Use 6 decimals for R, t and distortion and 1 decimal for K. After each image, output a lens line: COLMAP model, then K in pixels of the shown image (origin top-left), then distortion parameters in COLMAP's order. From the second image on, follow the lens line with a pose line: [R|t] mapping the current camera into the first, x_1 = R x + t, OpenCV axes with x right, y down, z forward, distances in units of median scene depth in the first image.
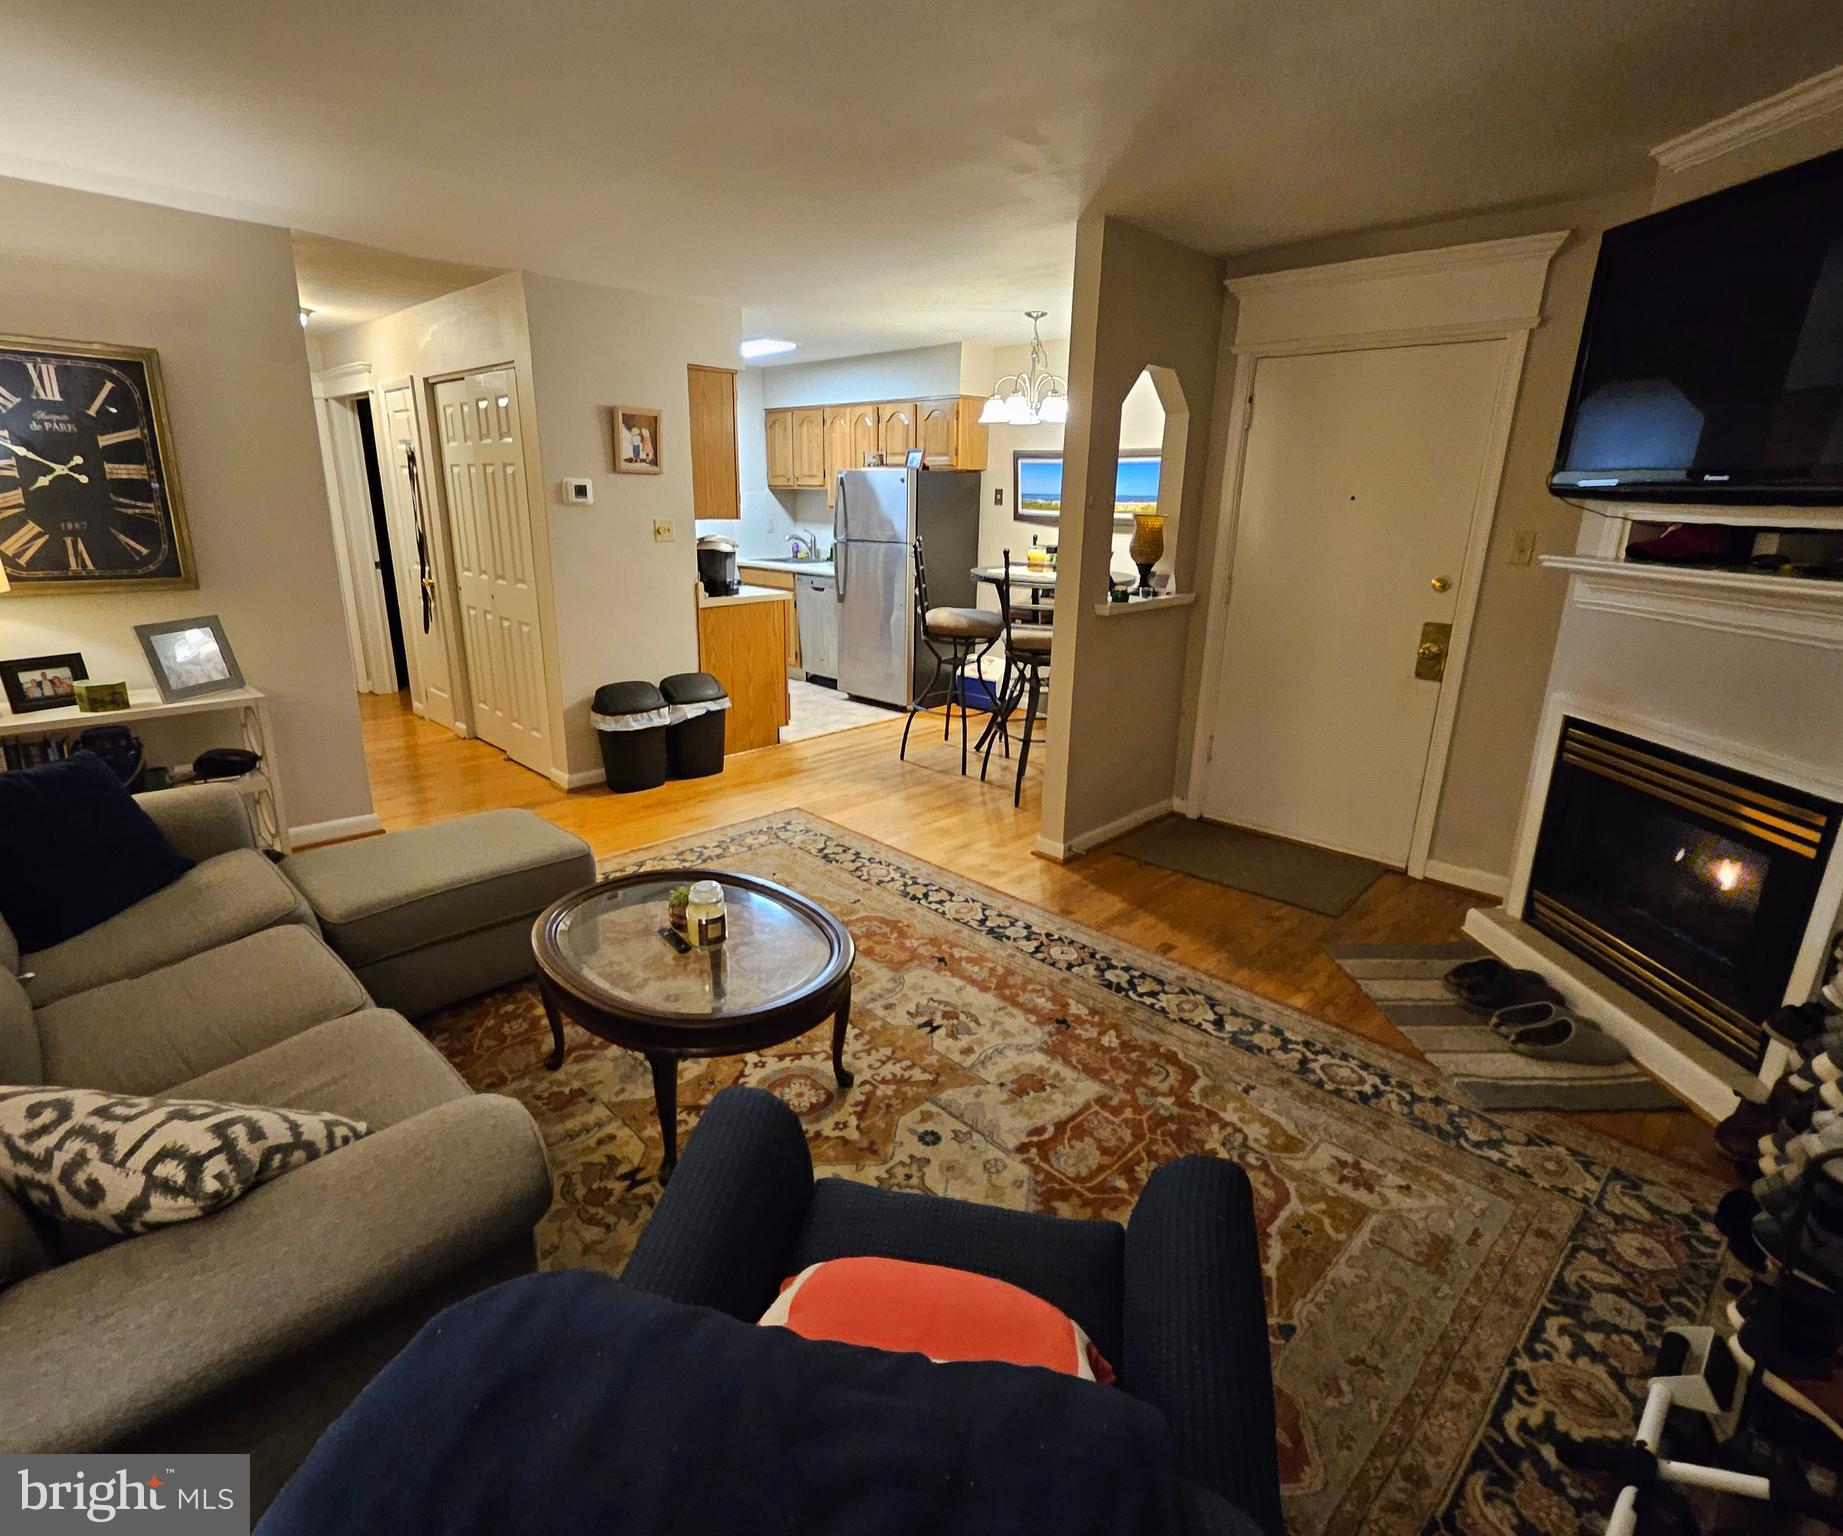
lens RADIAL K [[914.3, 0, 885.5], [0, 914.3, 766.0], [0, 0, 1]] dist [-0.004000, -0.000189]
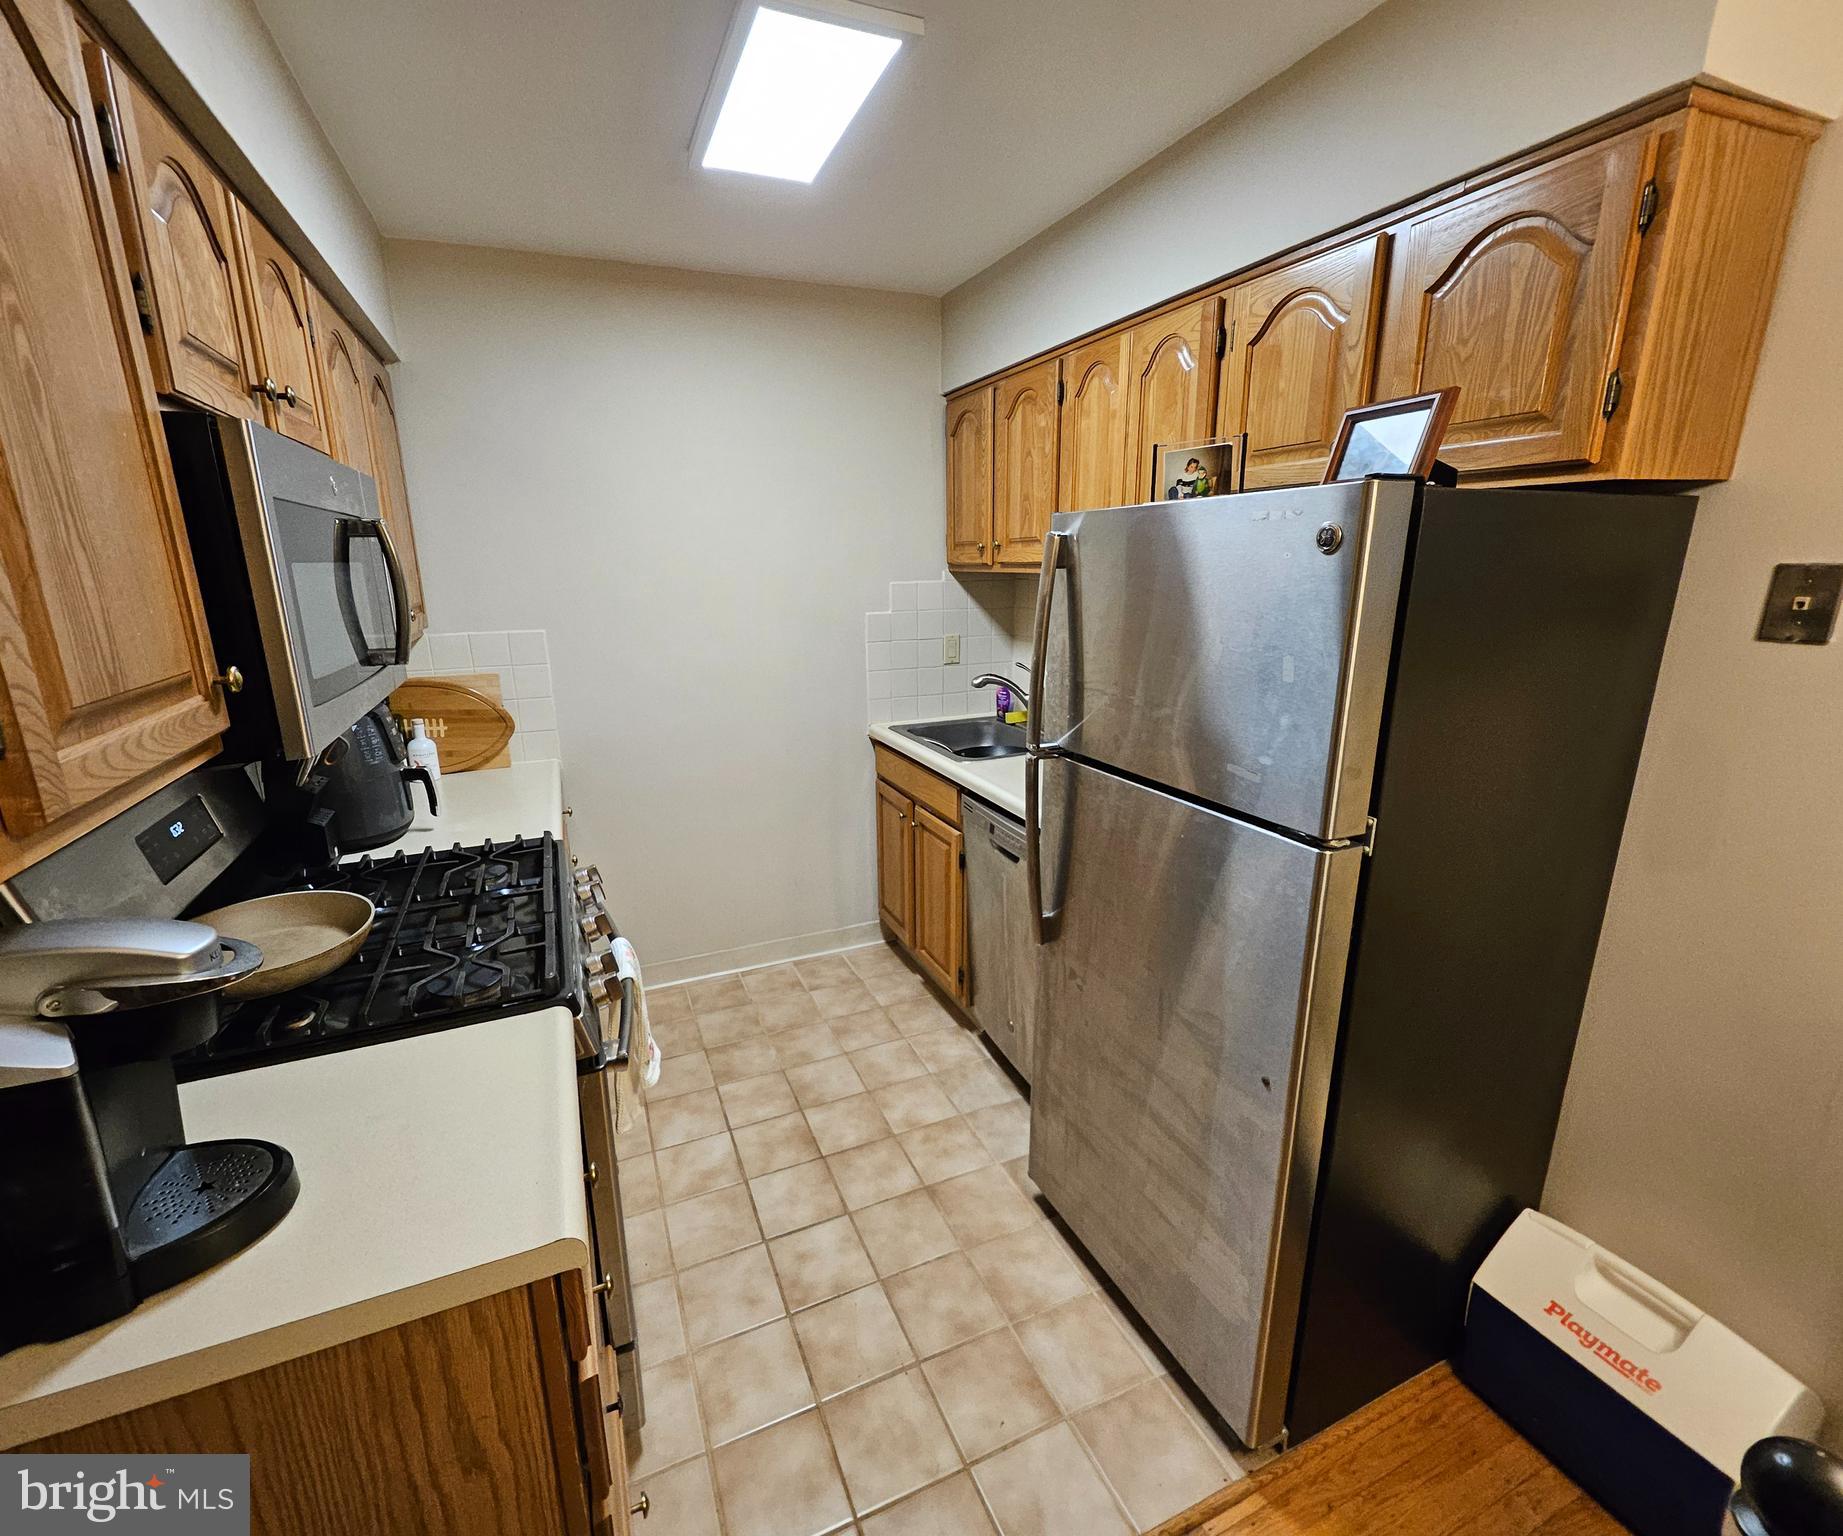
lens RADIAL K [[806.9, 0, 896.4], [0, 806.9, 771.9], [0, 0, 1]] dist [0.000747, 0.000094]
pose [[0.932931, 0.068656, -0.353448, -0.003824], [-0.081877, 0.996387, -0.022570, -0.228739], [0.350622, 0.049996, 0.935182, 0.735218]]
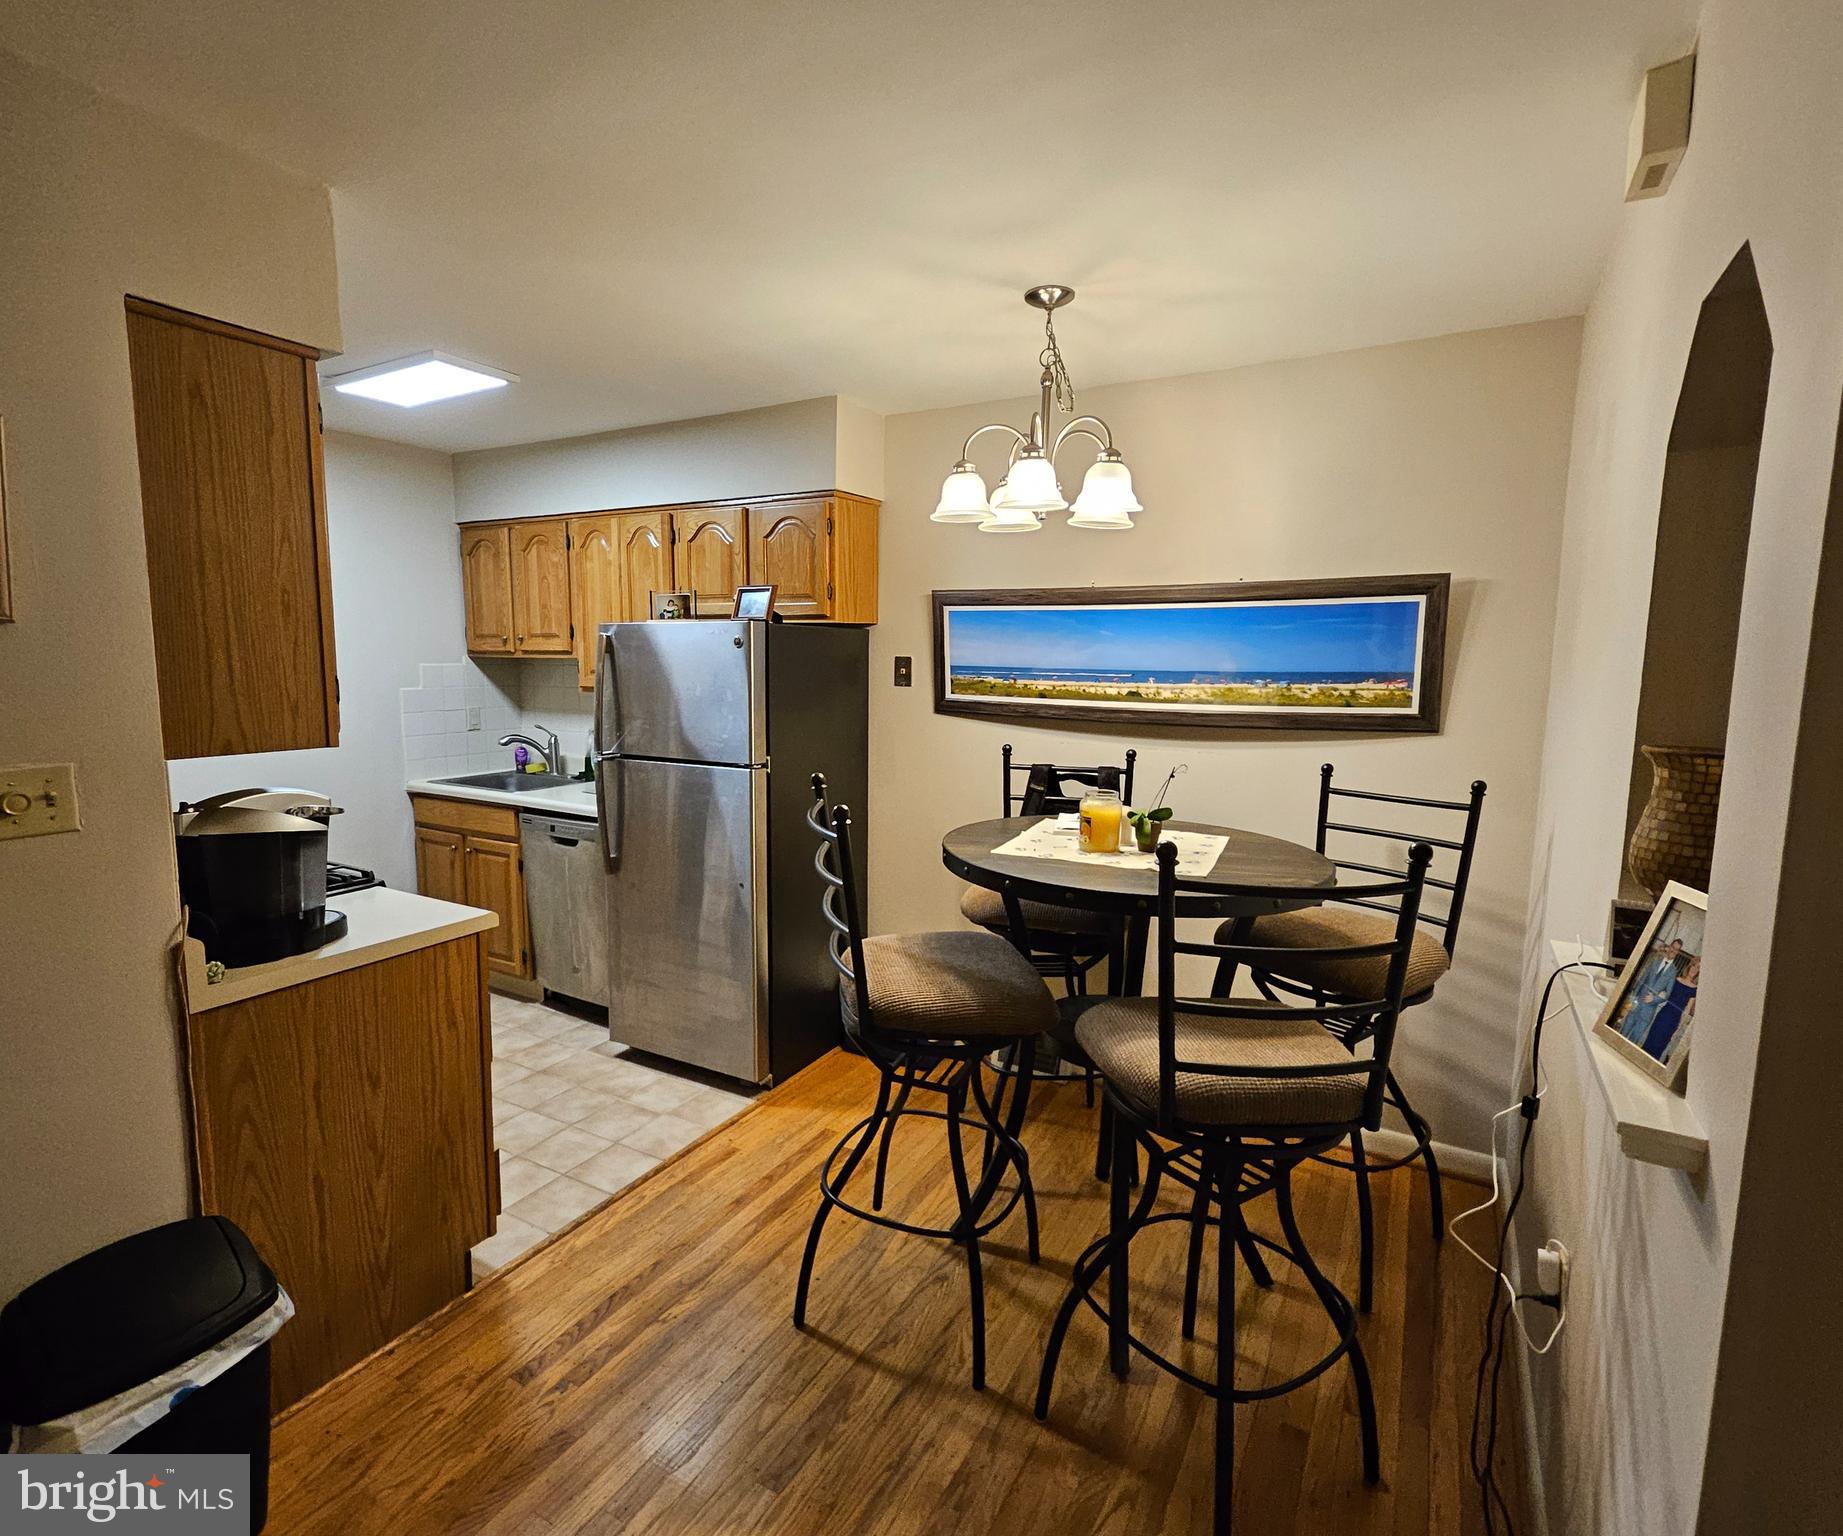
lens RADIAL K [[914.3, 0, 885.5], [0, 914.3, 766.0], [0, 0, 1]] dist [-0.004000, -0.000189]
pose [[0.964188, -0.035115, 0.262886, -0.034520], [0.078962, 0.984255, -0.158138, -0.147304], [-0.253194, 0.173232, 0.951779, 0.472413]]
